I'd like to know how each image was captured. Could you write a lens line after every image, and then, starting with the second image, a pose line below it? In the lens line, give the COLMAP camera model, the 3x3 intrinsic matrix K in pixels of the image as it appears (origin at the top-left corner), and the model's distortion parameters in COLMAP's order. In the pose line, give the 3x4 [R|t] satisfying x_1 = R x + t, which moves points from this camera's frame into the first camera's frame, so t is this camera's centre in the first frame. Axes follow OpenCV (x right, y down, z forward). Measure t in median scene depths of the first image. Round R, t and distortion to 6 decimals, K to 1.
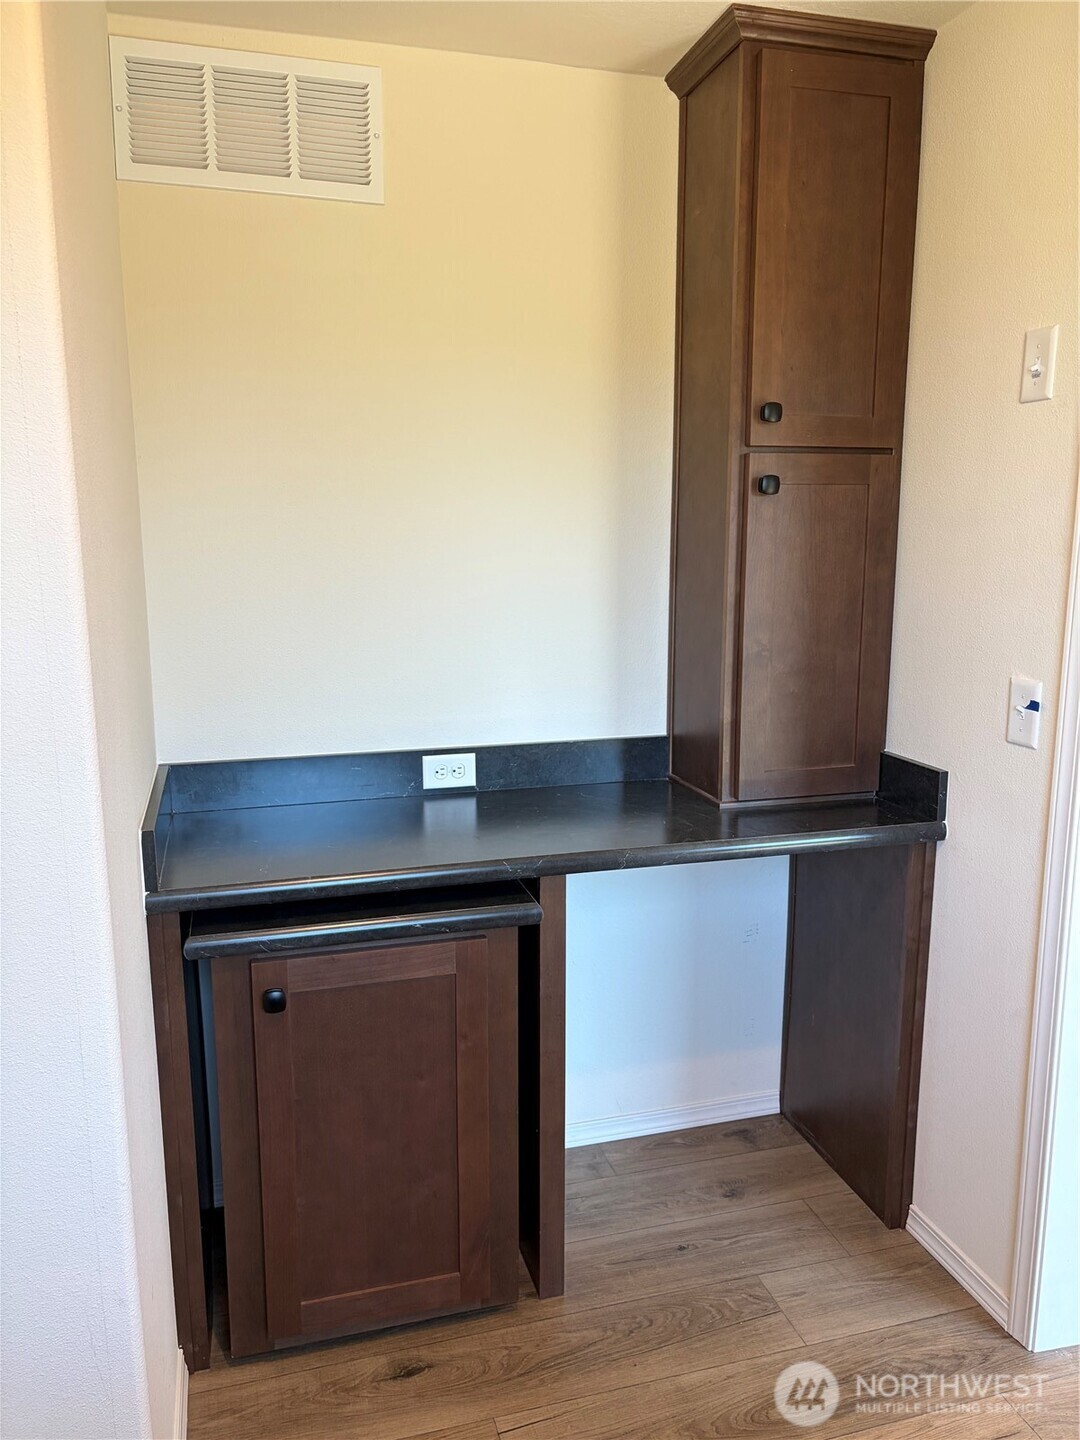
lens RADIAL K [[1092.2, 0, 540.0], [0, 1092.2, 719.7], [0, 0, 1]] dist [0.034114, -0.028938]
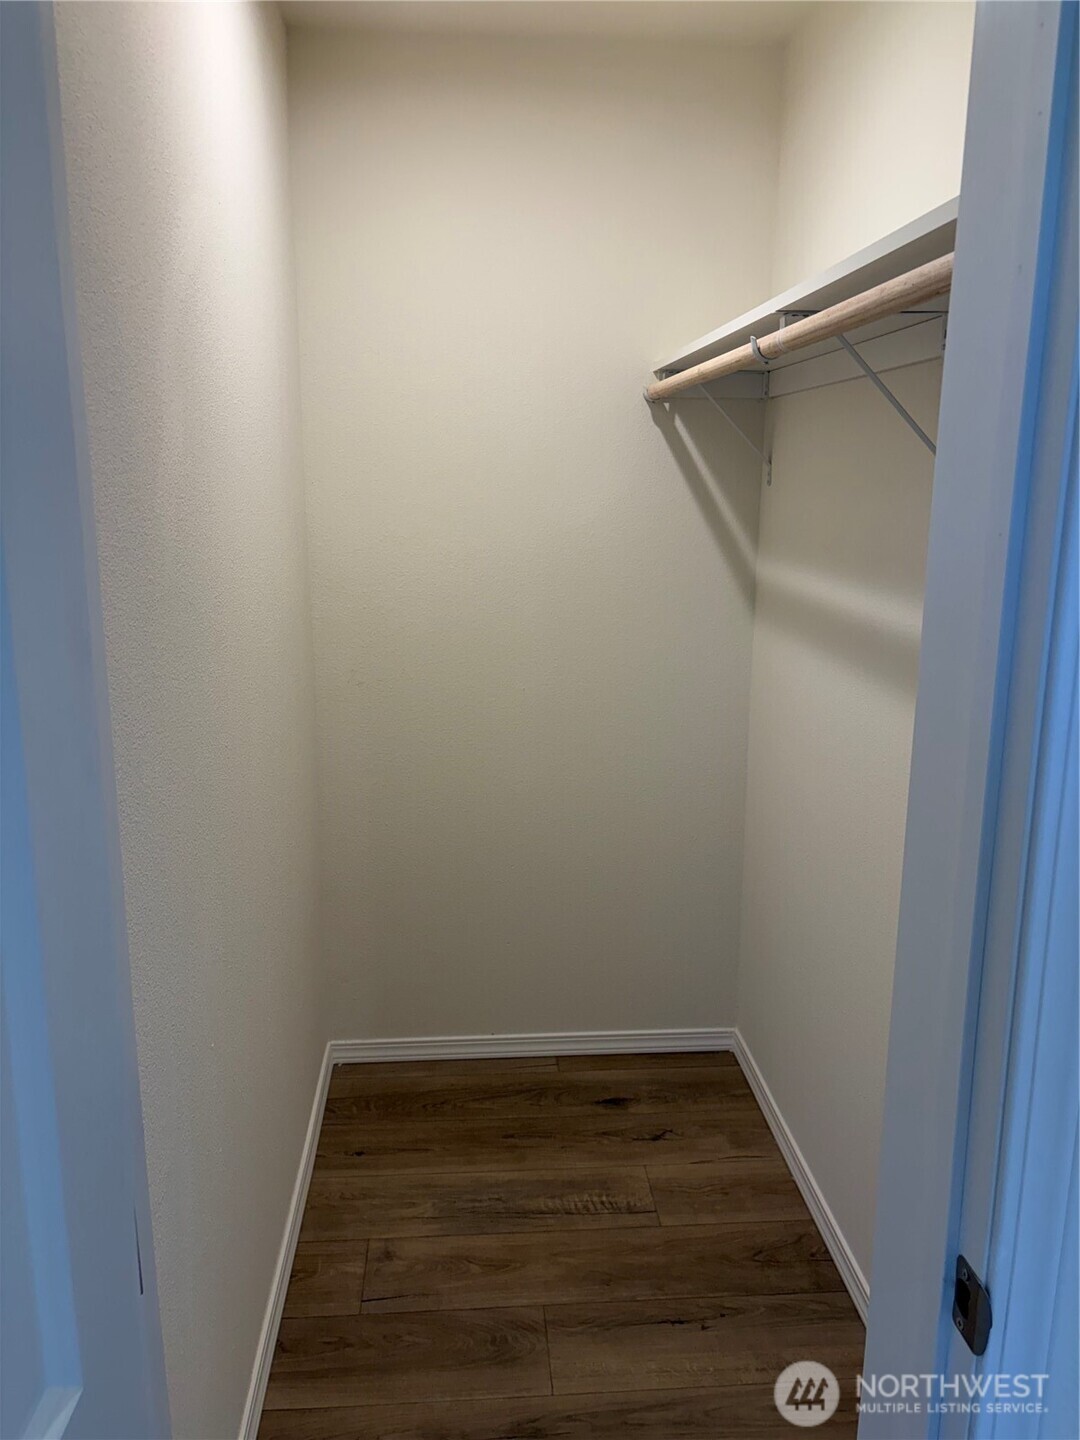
lens RADIAL K [[1092.2, 0, 540.1], [0, 1092.2, 714.0], [0, 0, 1]] dist [0.034114, -0.028938]
pose [[-0.980062, -0.051294, 0.191957, -0.228212], [0.024108, 0.928265, 0.371138, -0.312329], [-0.197224, 0.368366, -0.908521, 1.778817]]
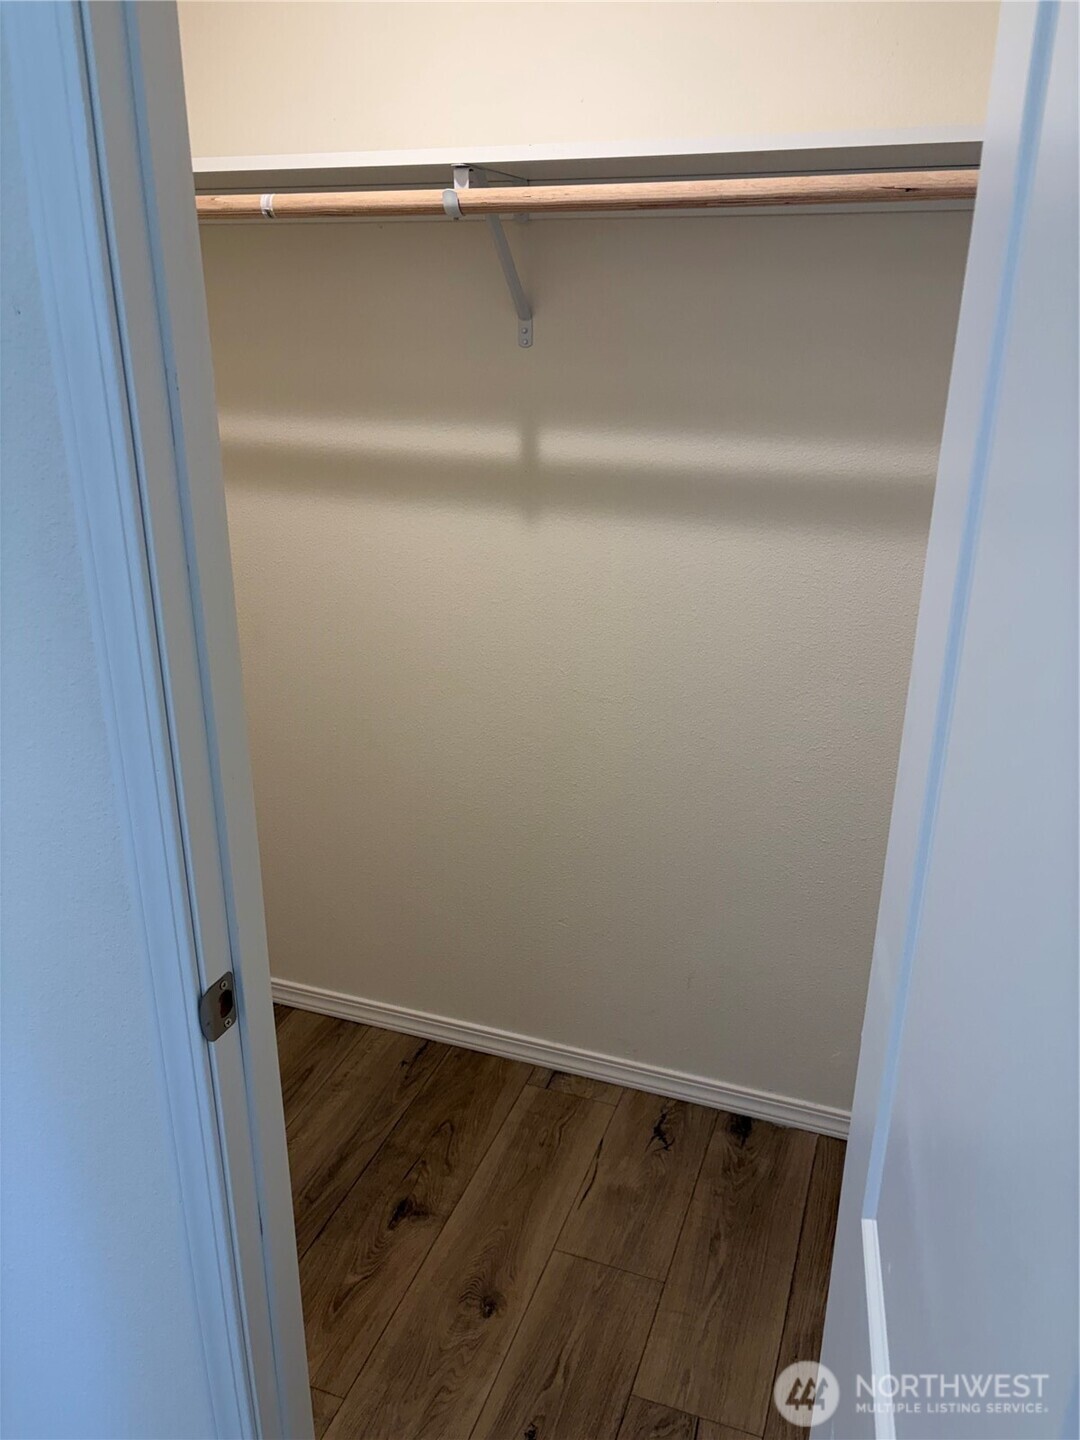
lens RADIAL K [[1092.2, 0, 547.3], [0, 1092.2, 723.4], [0, 0, 1]] dist [0.034114, -0.028938]
pose [[0.589393, -0.272140, 0.760628, -0.268361], [0.139575, 0.961696, 0.235924, -0.109427], [-0.795697, -0.032887, 0.604801, 0.588145]]
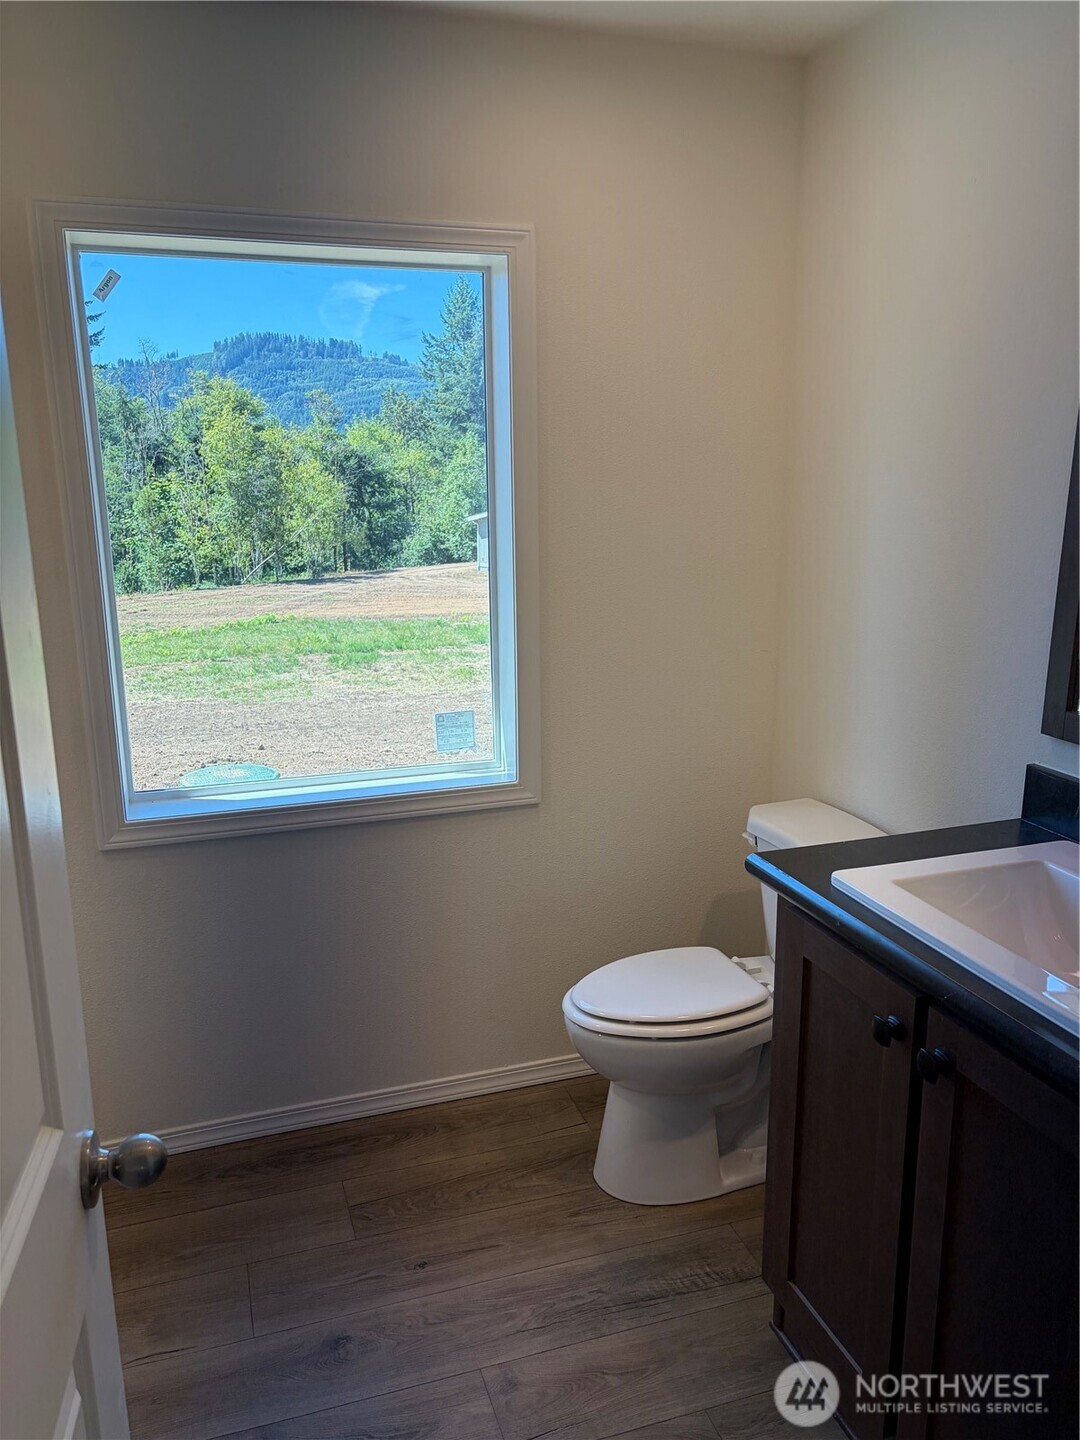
lens RADIAL K [[1092.2, 0, 537.3], [0, 1092.2, 724.1], [0, 0, 1]] dist [0.034114, -0.028938]
pose [[-0.999192, 0.017850, -0.036021, 0.055433], [0.002645, 0.923261, 0.384163, -0.310514], [0.040114, 0.383757, -0.922562, 1.693492]]
